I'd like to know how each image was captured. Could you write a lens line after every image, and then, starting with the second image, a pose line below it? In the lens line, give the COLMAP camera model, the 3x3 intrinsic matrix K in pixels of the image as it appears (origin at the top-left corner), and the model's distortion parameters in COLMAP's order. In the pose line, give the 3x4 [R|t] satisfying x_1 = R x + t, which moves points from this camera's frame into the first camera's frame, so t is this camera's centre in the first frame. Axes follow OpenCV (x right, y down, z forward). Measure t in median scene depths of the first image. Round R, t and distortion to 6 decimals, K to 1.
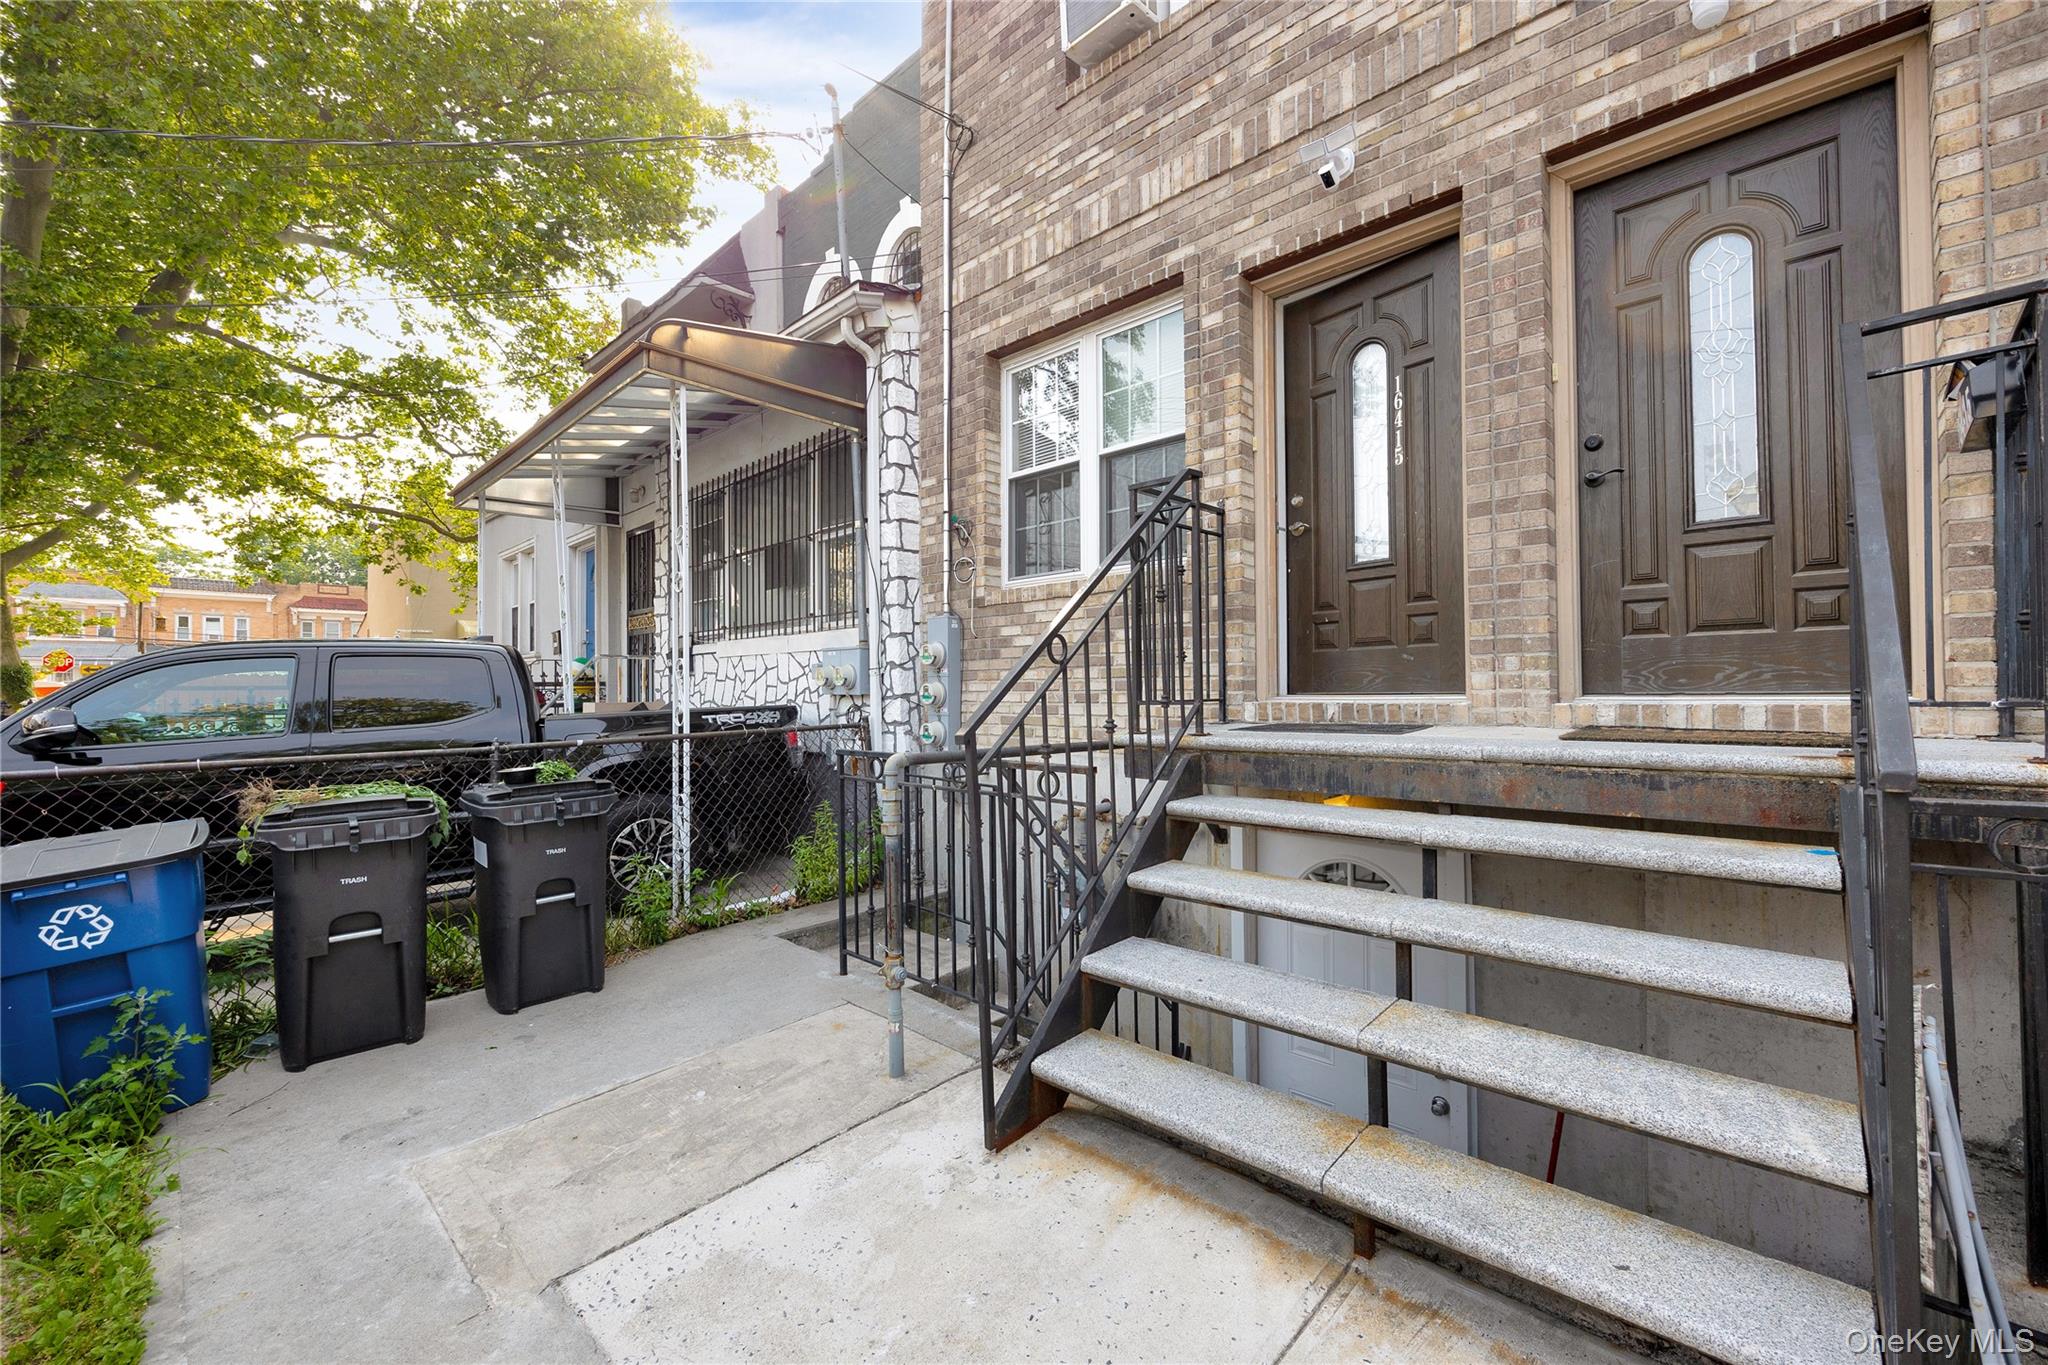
lens RADIAL K [[820.2, 0, 1029.7], [0, 820.2, 679.3], [0, 0, 1]] dist [-0.002171, -0.000998]
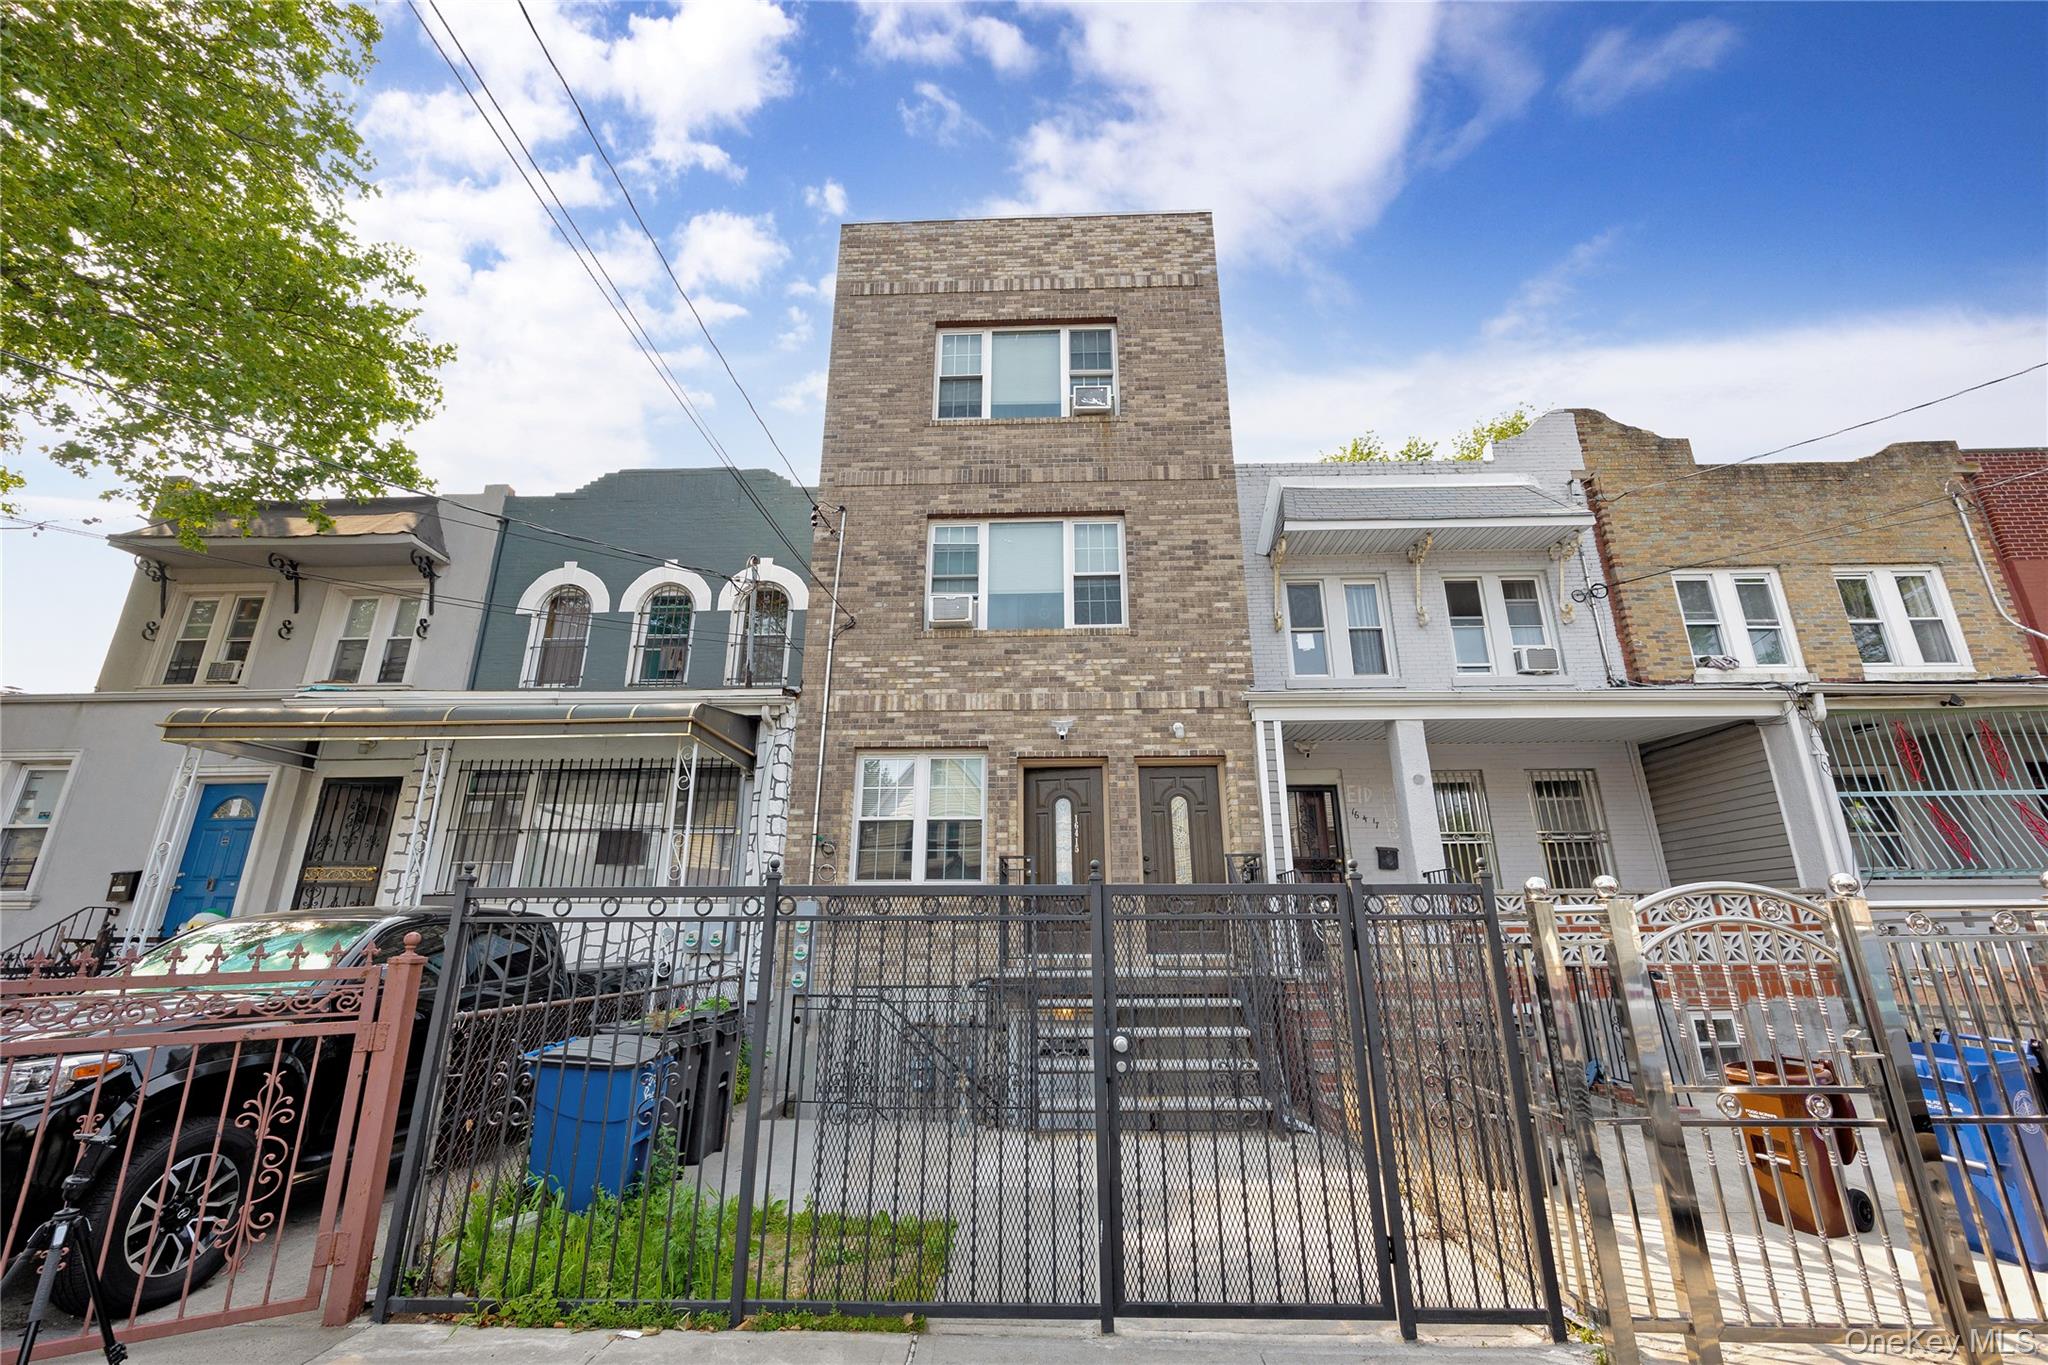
lens RADIAL K [[820.2, 0, 1024.0], [0, 820.2, 685.9], [0, 0, 1]] dist [-0.002171, -0.000998]
pose [[0.736600, 0.212212, 0.642173, -1.214889], [-0.012469, 0.953598, -0.300824, -0.004862], [-0.676214, 0.213580, 0.705066, -0.640069]]
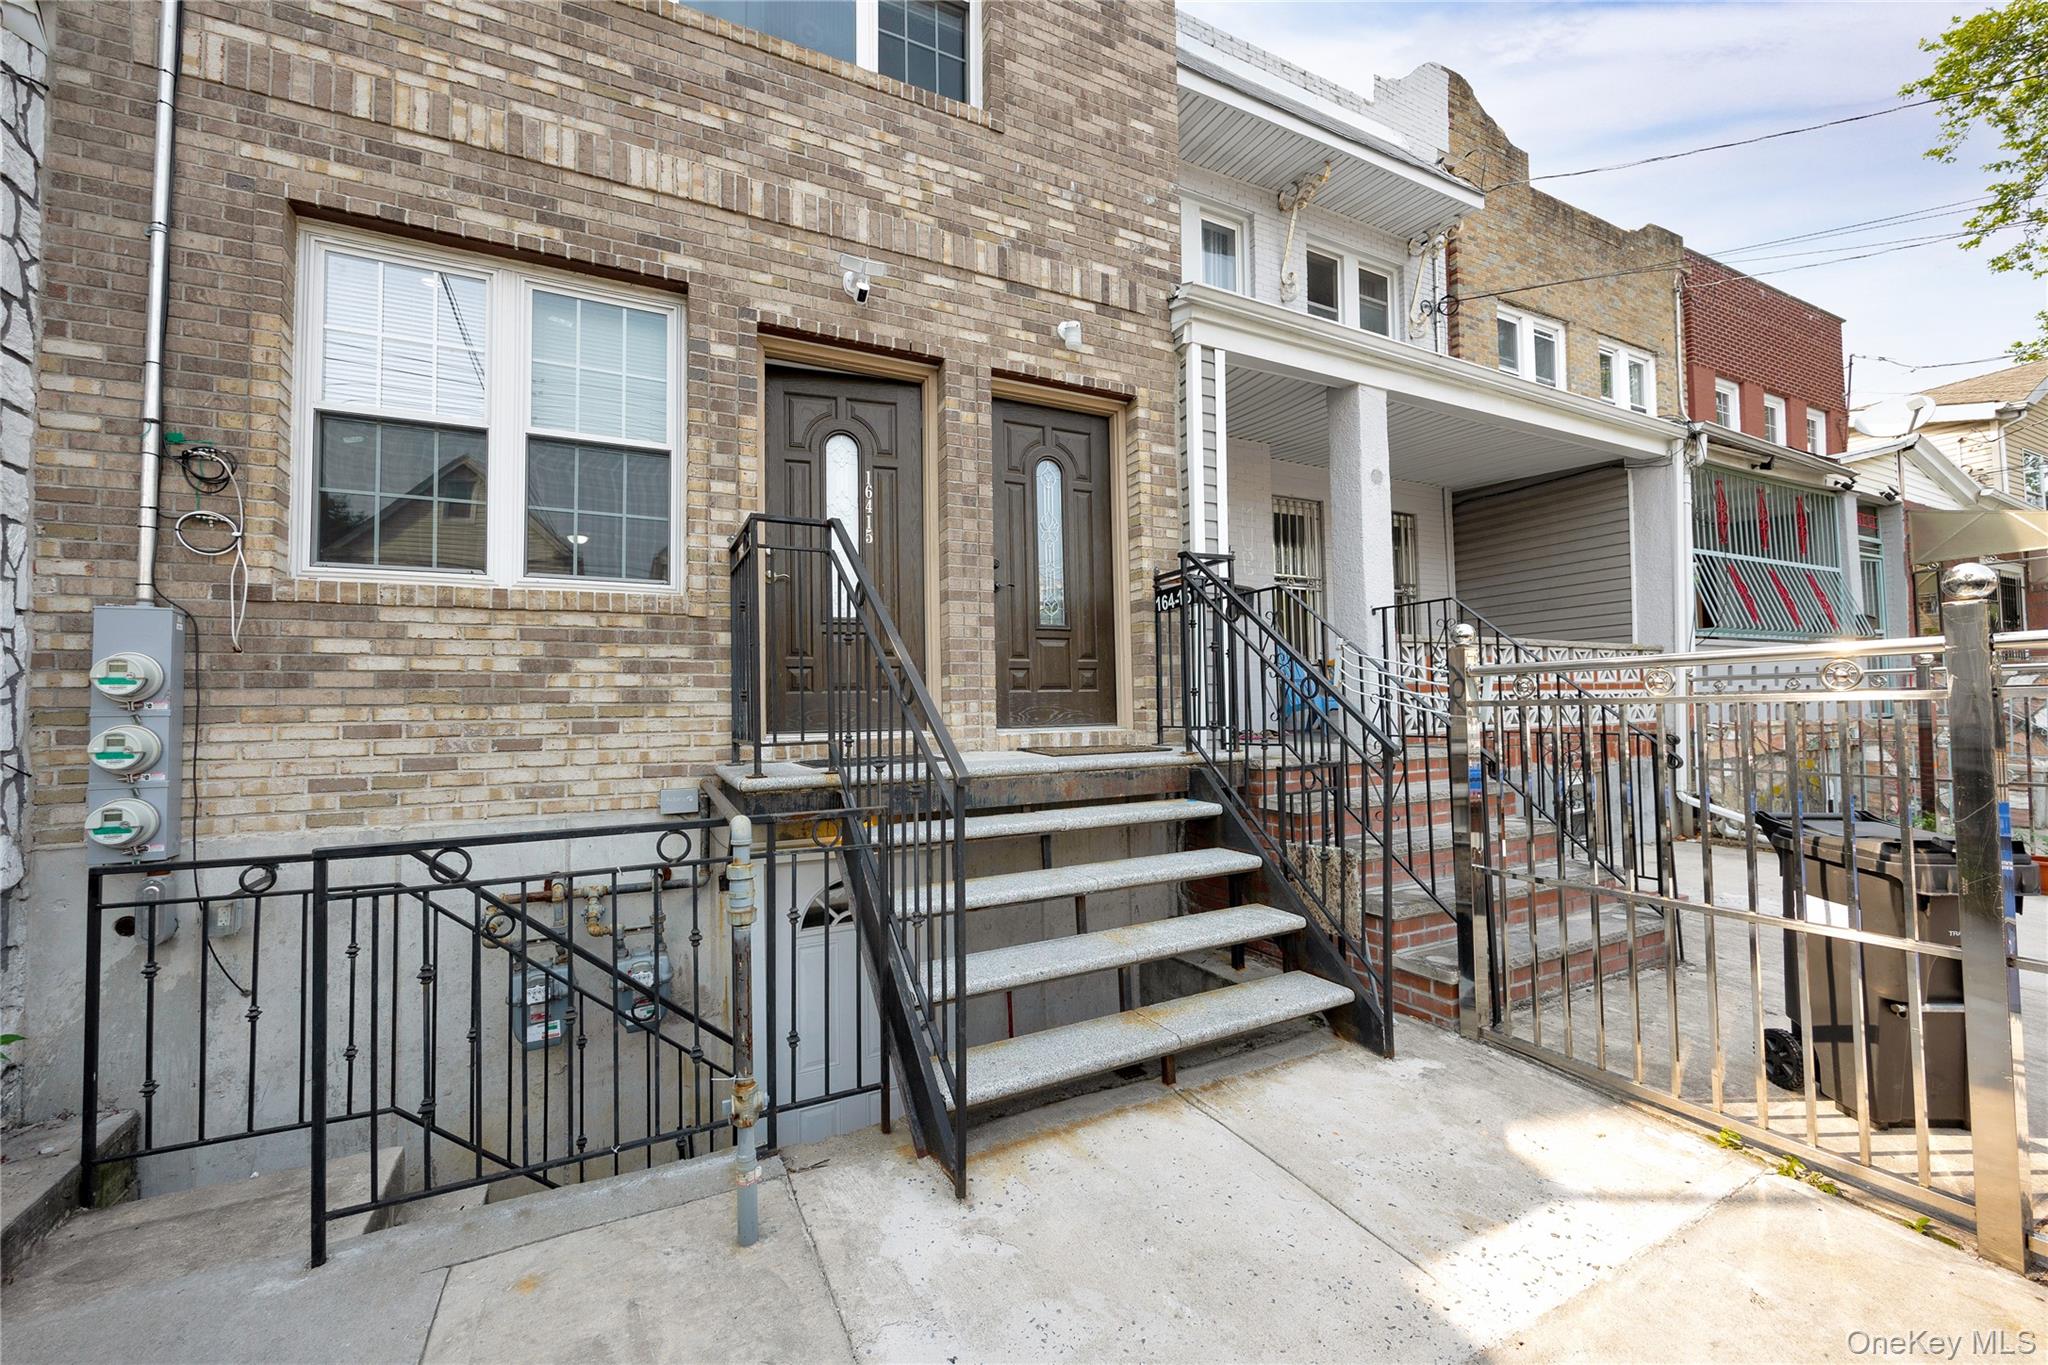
lens RADIAL K [[820.2, 0, 1040.2], [0, 820.2, 679.6], [0, 0, 1]] dist [-0.002171, -0.000998]
pose [[0.318381, 0.042004, 0.947032, -0.580538], [0.003809, 0.998953, -0.045587, -0.001579], [-0.947955, 0.018121, 0.317888, 0.349223]]
